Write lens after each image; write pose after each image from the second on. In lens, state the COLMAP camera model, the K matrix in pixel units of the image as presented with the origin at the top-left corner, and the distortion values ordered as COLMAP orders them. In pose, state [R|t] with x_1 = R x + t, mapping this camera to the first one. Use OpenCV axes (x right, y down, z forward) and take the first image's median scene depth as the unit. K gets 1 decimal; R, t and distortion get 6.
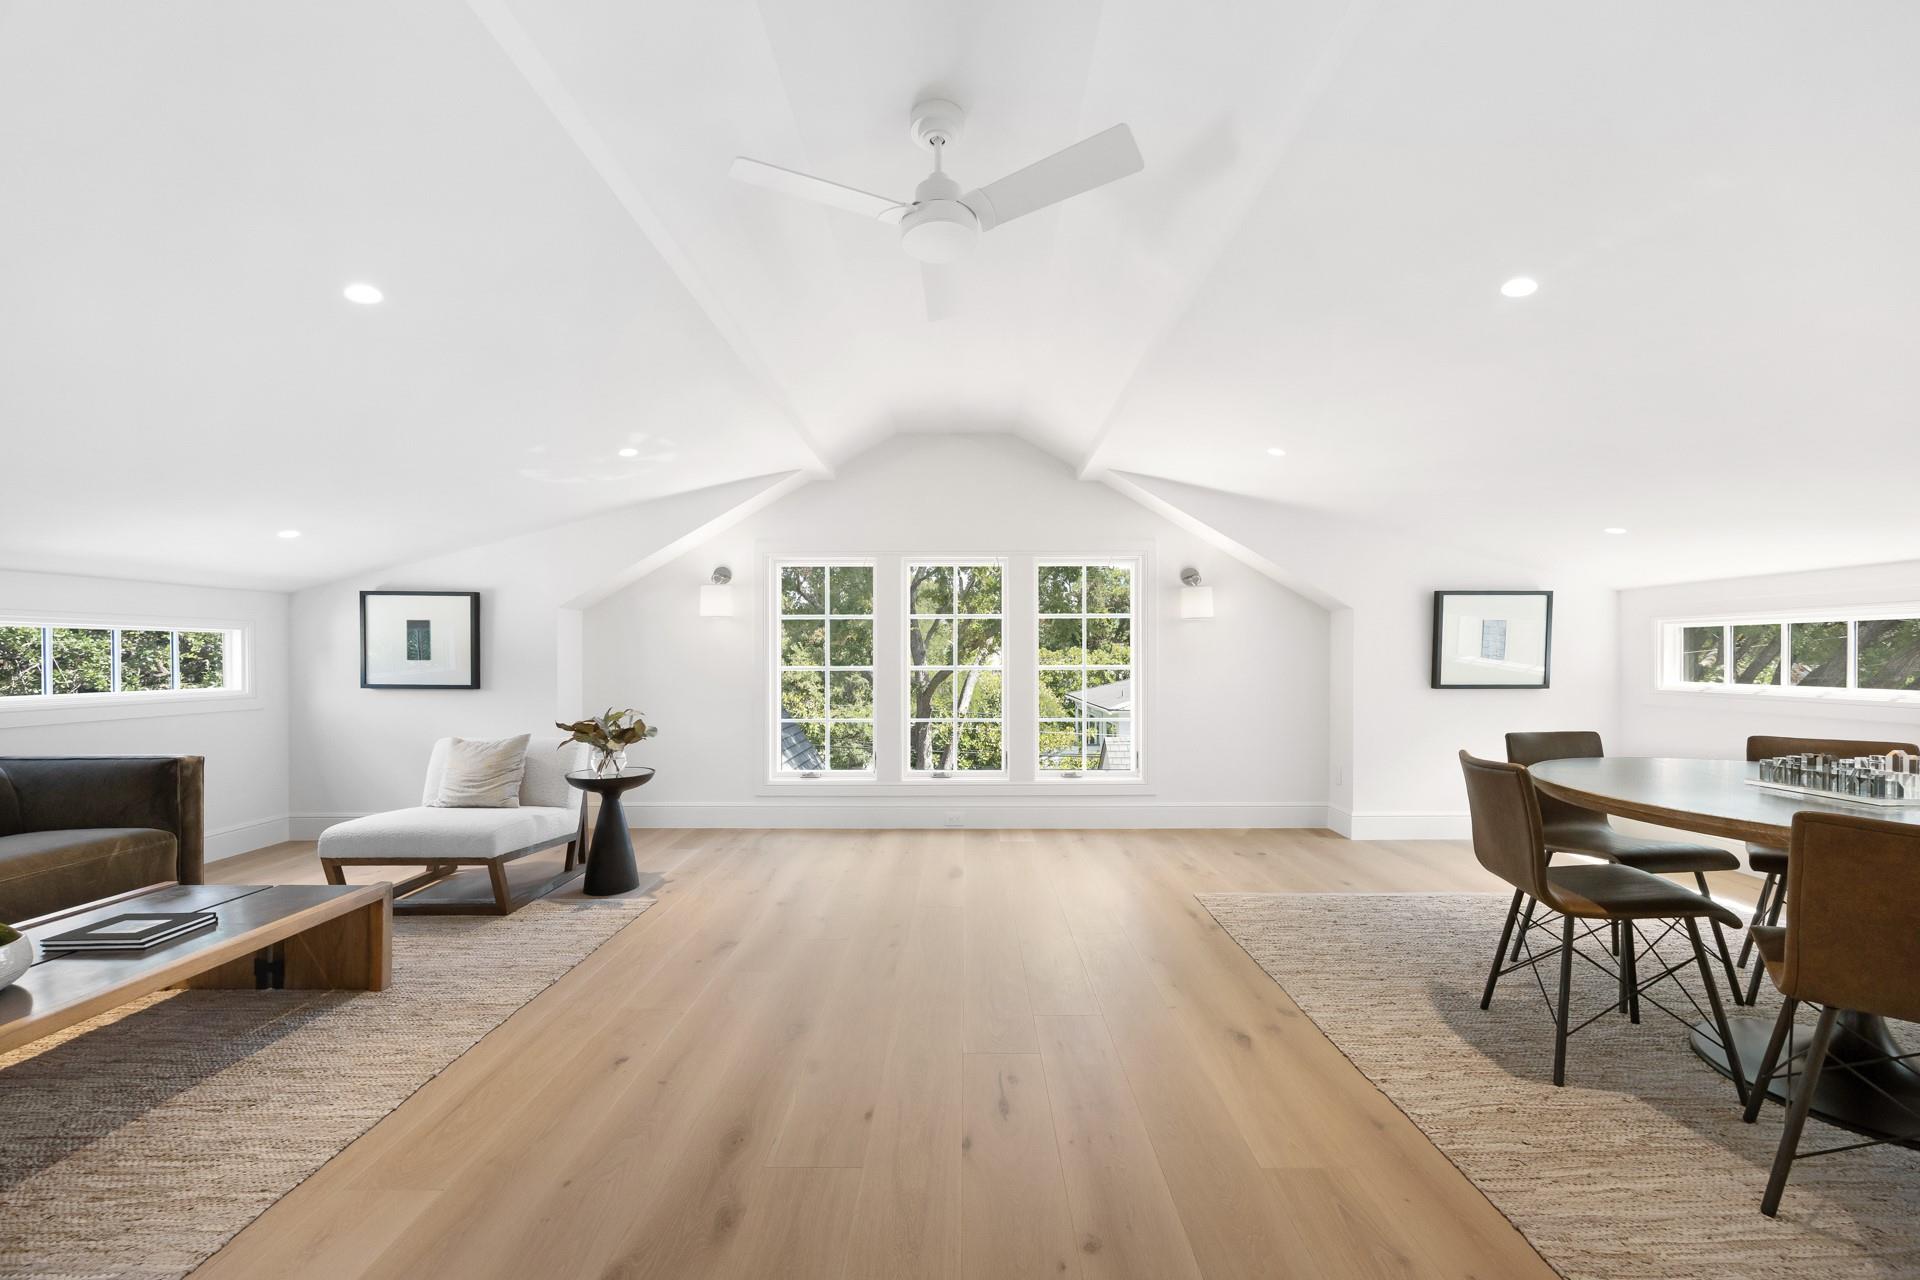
lens RADIAL K [[744.5, 0, 959.1], [0, 744.5, 652.2], [0, 0, 1]] dist [0.000609, 0.000038]
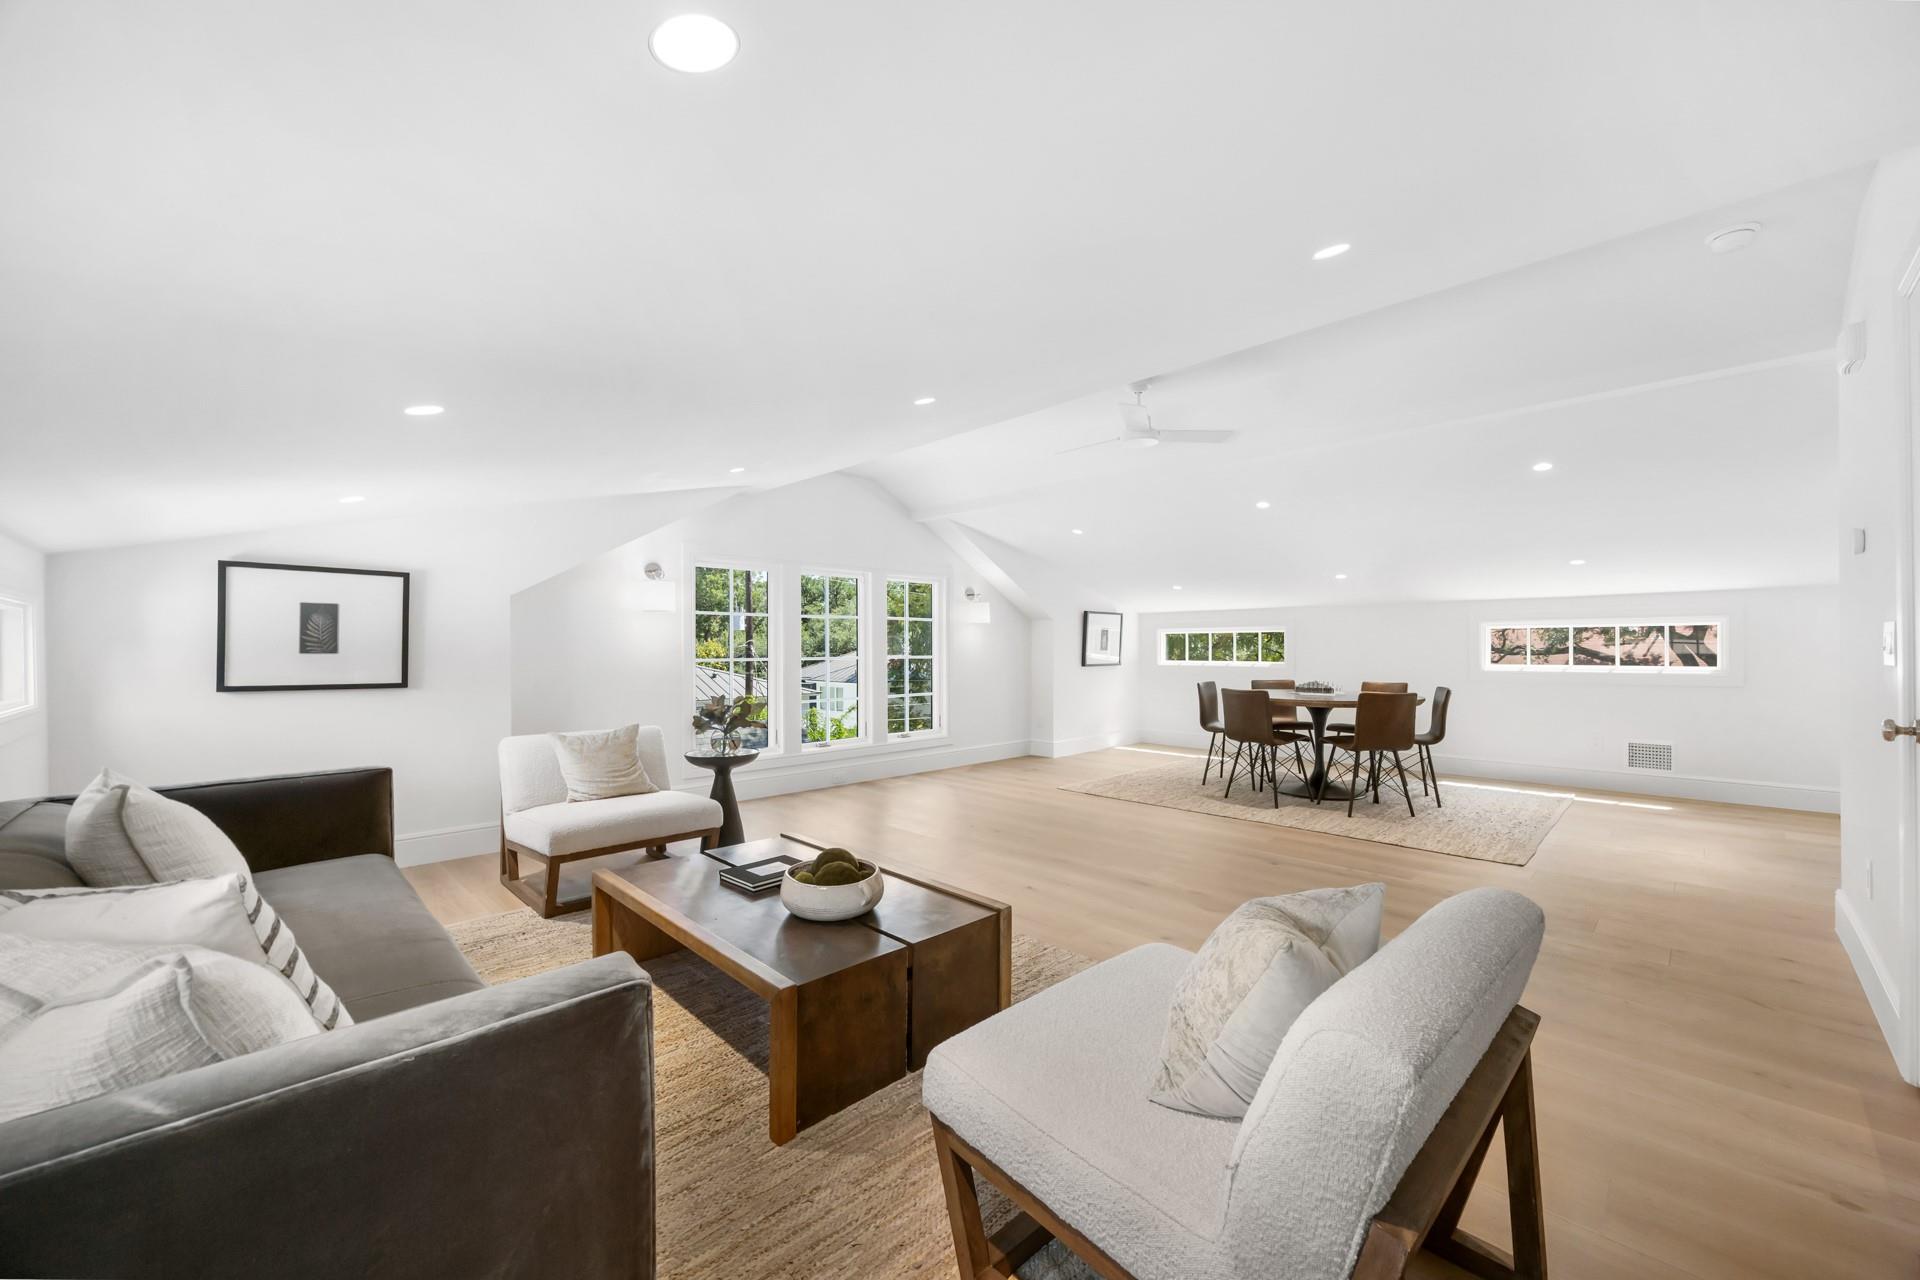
lens RADIAL K [[744.5, 0, 953.1], [0, 744.5, 643.4], [0, 0, 1]] dist [0.000609, 0.000038]
pose [[0.718031, 0.003766, 0.696001, -0.794241], [-0.002316, 0.999993, -0.003021, 0.000389], [-0.696008, 0.000557, 0.718034, -0.039174]]
